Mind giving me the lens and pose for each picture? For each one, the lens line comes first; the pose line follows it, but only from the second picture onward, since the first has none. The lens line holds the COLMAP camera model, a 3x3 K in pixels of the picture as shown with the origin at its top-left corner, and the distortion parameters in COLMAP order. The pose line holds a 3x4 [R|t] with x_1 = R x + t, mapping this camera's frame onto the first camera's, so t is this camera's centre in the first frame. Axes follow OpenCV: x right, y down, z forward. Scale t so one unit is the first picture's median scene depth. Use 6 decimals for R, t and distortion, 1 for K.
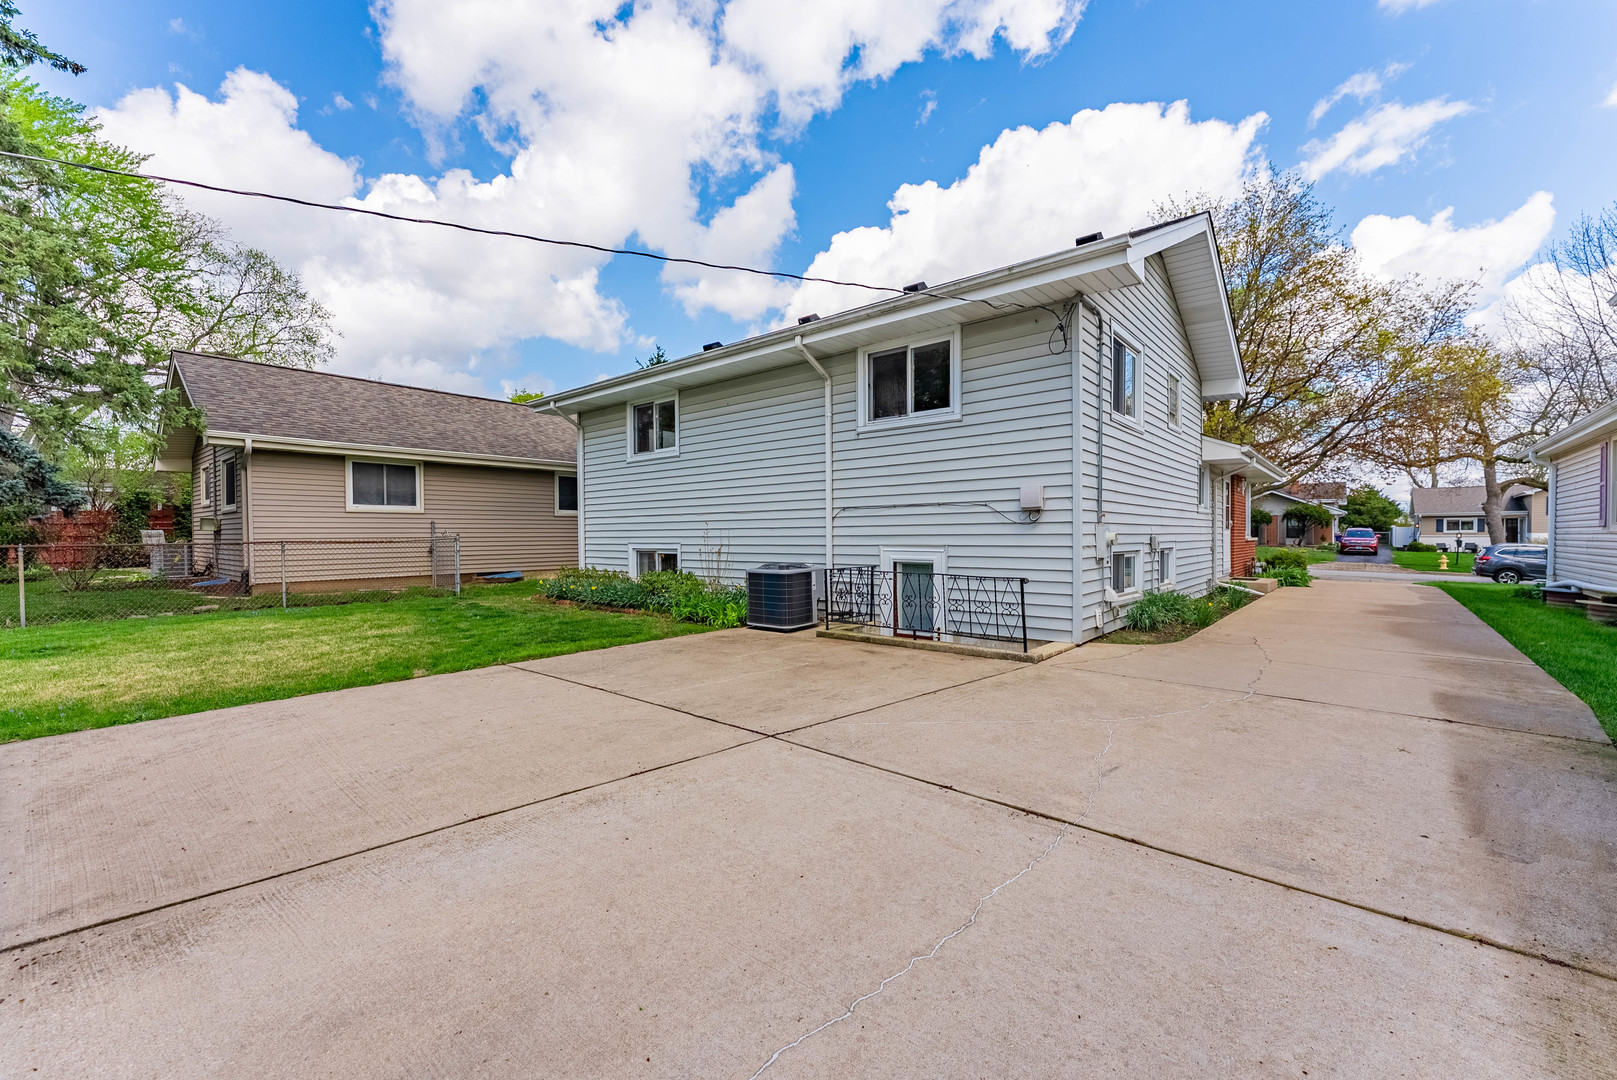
lens RADIAL K [[663.9, 0, 794.1], [0, 663.9, 539.6], [0, 0, 1]] dist [0.001880, 0.000117]
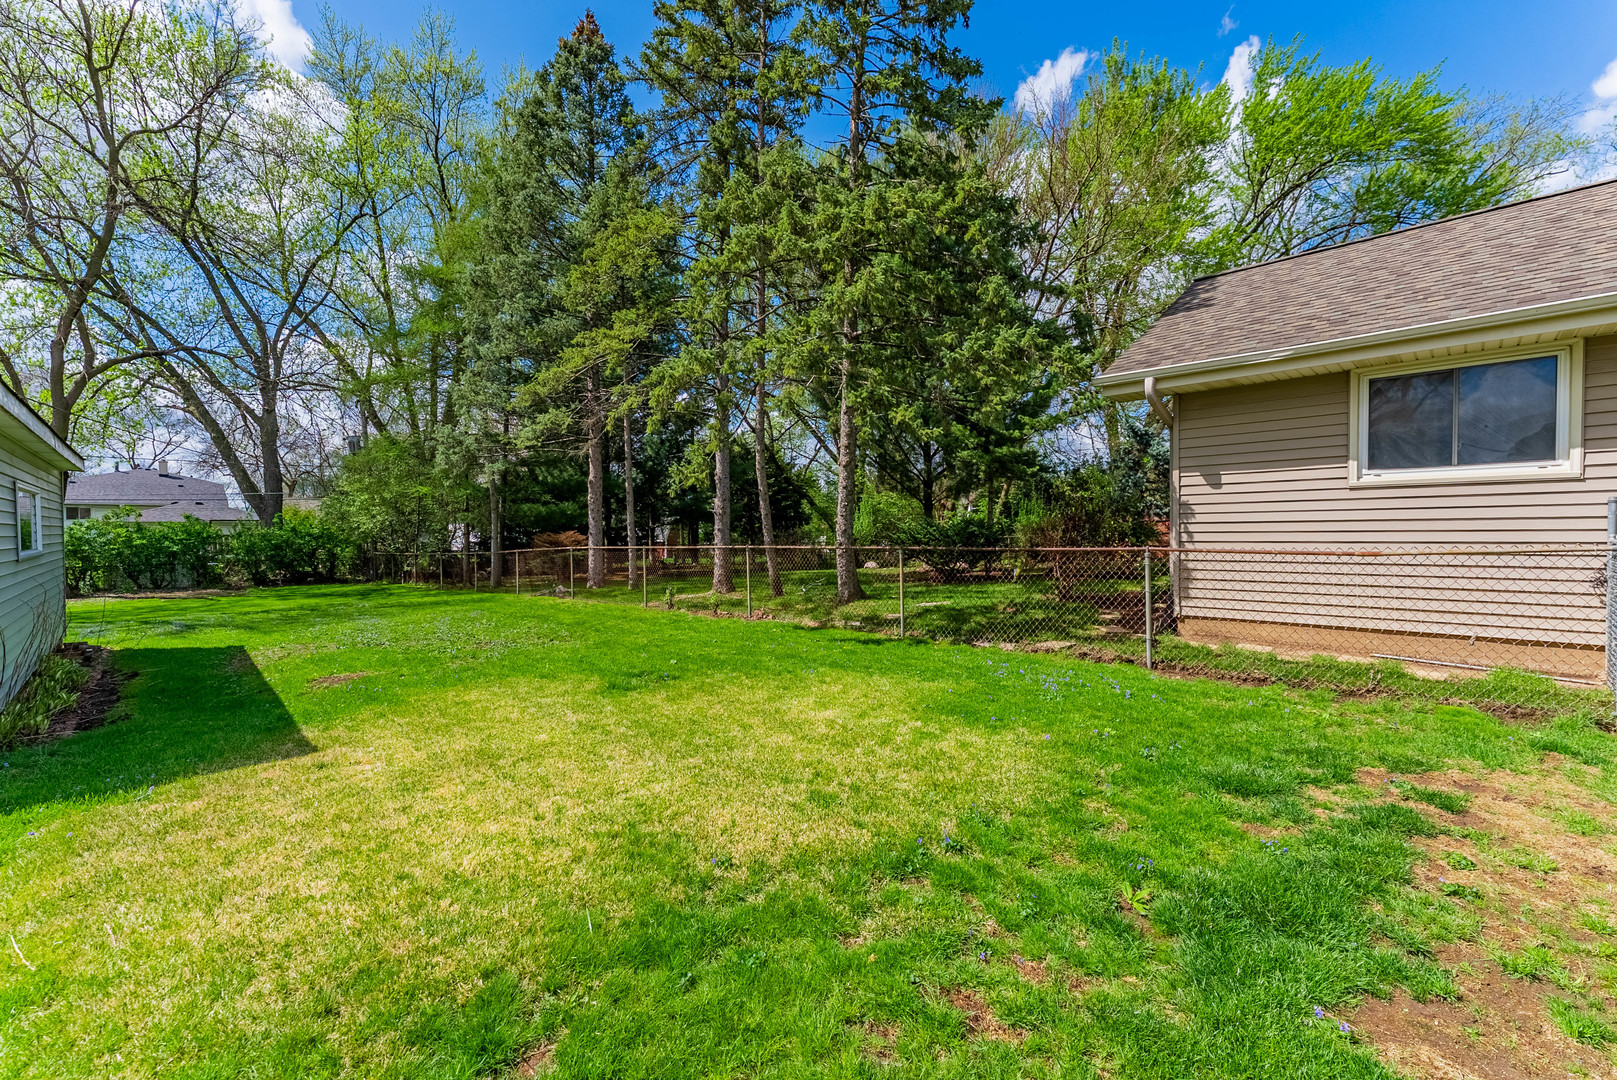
lens RADIAL K [[663.9, 0, 800.3], [0, 663.9, 541.0], [0, 0, 1]] dist [0.001880, 0.000117]
pose [[-0.081660, 0.008786, -0.996622, -0.551611], [-0.007943, 0.999924, 0.009466, -0.016131], [0.996629, 0.008689, -0.081584, 2.209260]]
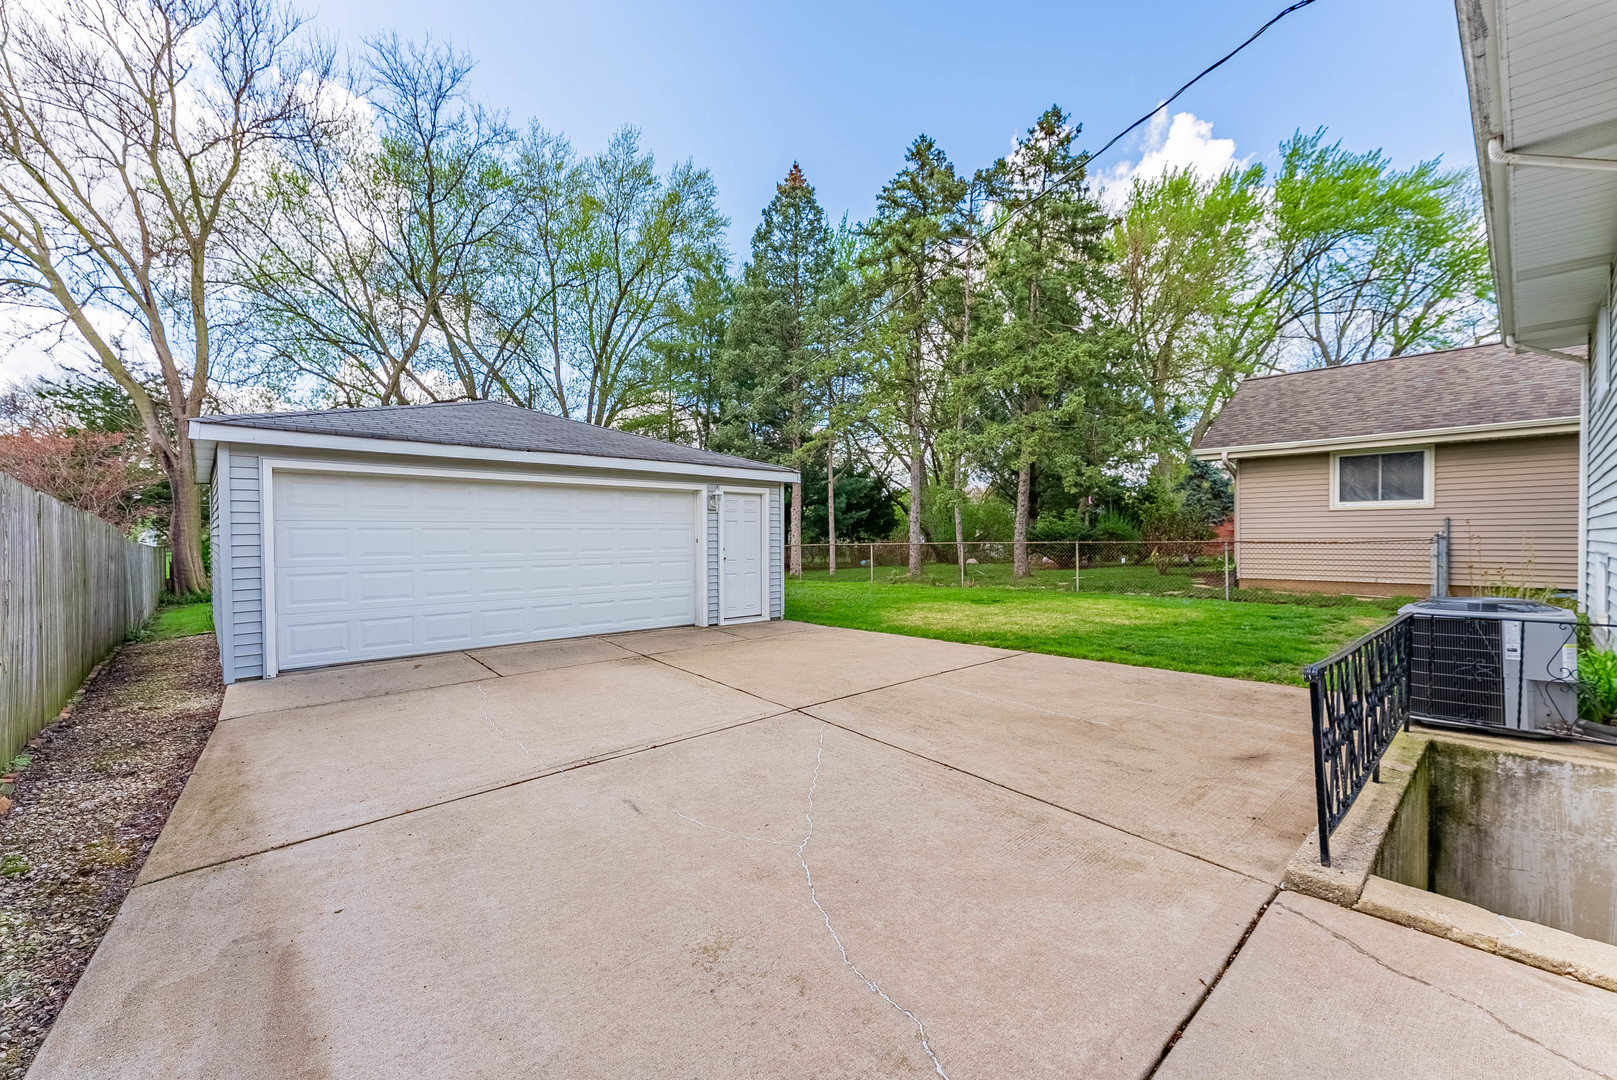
lens RADIAL K [[663.9, 0, 802.1], [0, 663.9, 541.1], [0, 0, 1]] dist [0.001880, 0.000117]
pose [[-0.113957, 0.012892, -0.993402, 1.245051], [-0.001495, 0.999912, 0.013148, -0.032536], [0.993485, 0.002984, -0.113928, 1.219438]]
